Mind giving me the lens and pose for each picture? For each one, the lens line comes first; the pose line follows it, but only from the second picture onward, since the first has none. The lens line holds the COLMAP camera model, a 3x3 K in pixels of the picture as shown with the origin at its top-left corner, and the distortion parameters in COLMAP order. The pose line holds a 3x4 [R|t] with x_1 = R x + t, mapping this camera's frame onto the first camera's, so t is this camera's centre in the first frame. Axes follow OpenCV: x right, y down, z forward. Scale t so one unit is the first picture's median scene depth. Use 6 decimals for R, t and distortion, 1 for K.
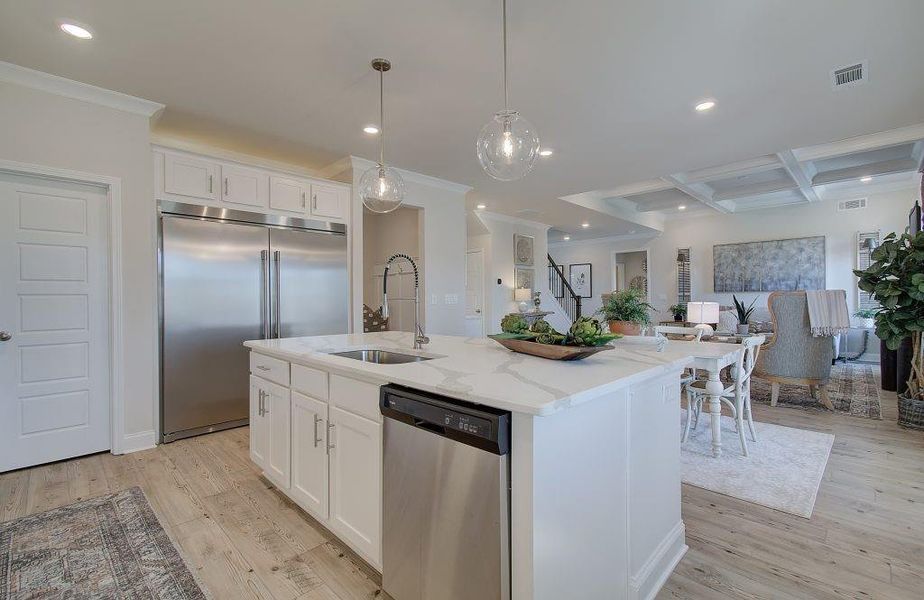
lens RADIAL K [[400.2, 0, 466.6], [0, 400.2, 299.8], [0, 0, 1]] dist [-0.002372, -0.000544]
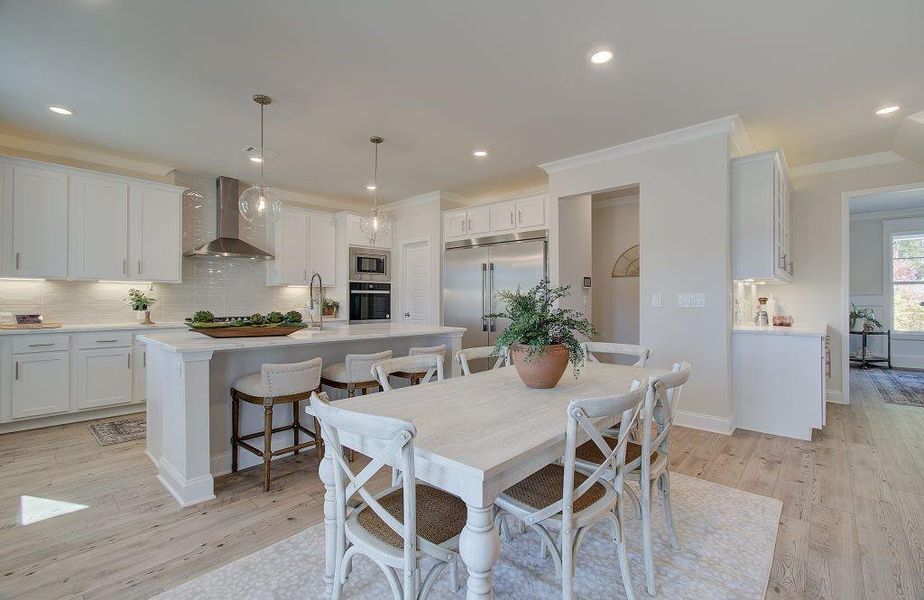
lens RADIAL K [[400.2, 0, 466.6], [0, 400.2, 299.8], [0, 0, 1]] dist [-0.002372, -0.000544]
pose [[0.047551, 0.005658, -0.998853, 0.422491], [-0.004838, 0.999974, 0.005434, -0.003716], [0.998857, 0.004574, 0.047577, 0.421613]]
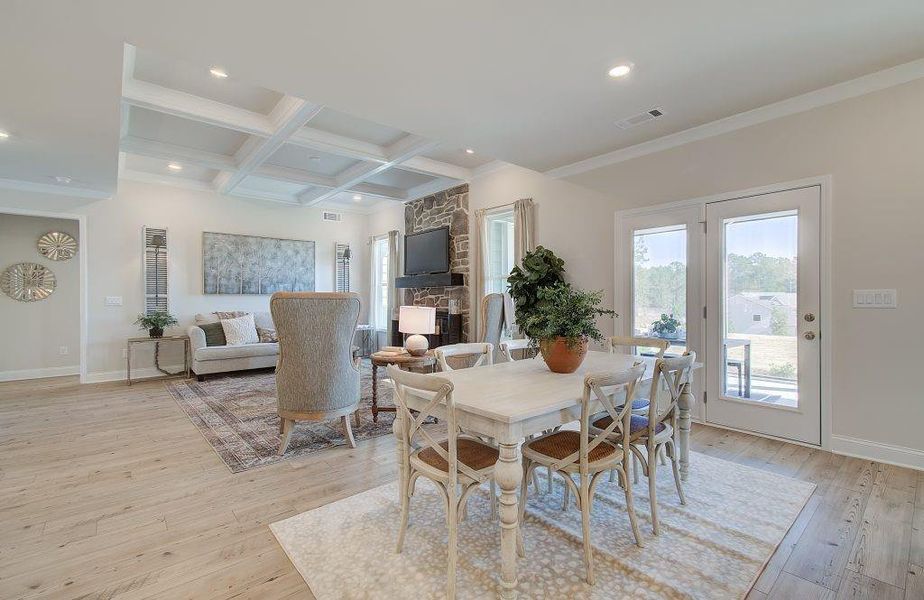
lens RADIAL K [[406.8, 0, 468.8], [0, 406.8, 299.5], [0, 0, 1]] dist [0.004251, -0.000323]
pose [[0.079725, 0.006248, 0.996797, -0.115489], [0.007338, 0.999950, -0.006854, -0.000414], [-0.996790, 0.007861, 0.079675, 0.513530]]
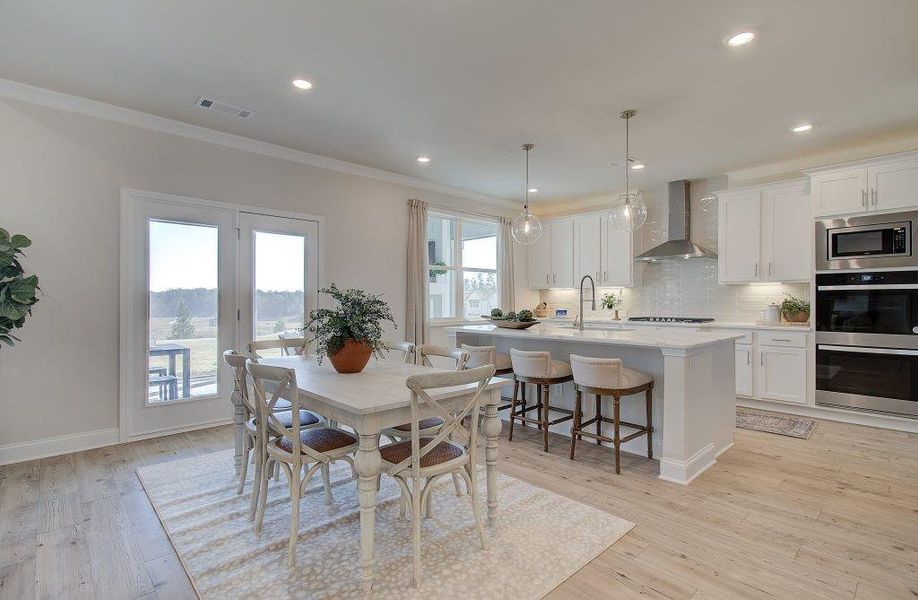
lens RADIAL K [[436.7, 0, 464.4], [0, 436.7, 299.0], [0, 0, 1]] dist [0.012353, -0.008540]
pose [[-0.999260, 0.007969, 0.037626, 0.083632], [0.007888, 0.999966, -0.002324, -0.002523], [-0.037643, -0.002025, -0.999289, 0.799853]]
